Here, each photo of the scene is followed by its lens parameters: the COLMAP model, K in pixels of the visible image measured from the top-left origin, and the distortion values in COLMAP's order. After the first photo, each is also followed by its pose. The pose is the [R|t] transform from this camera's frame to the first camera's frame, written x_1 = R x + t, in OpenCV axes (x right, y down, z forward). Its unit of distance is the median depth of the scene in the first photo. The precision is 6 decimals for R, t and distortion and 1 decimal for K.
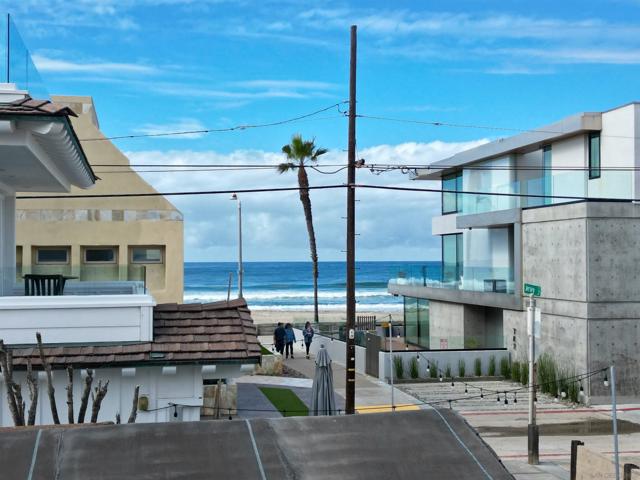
lens RADIAL K [[900.5, 0, 320.0], [0, 900.5, 240.0], [0, 0, 1]] dist [0.107904, -0.082274]
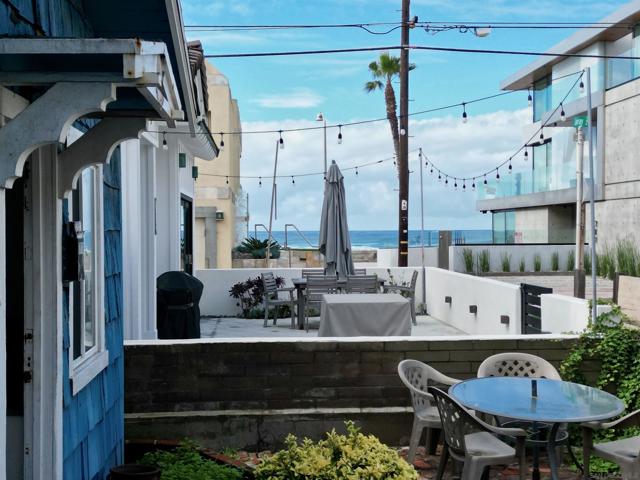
lens RADIAL K [[900.5, 0, 320.0], [0, 900.5, 240.0], [0, 0, 1]] dist [0.107904, -0.082274]
pose [[0.991108, 0.002487, -0.133038, 0.062968], [0.002075, 0.999415, 0.034141, 0.093039], [0.133045, -0.034114, 0.990523, 0.036552]]
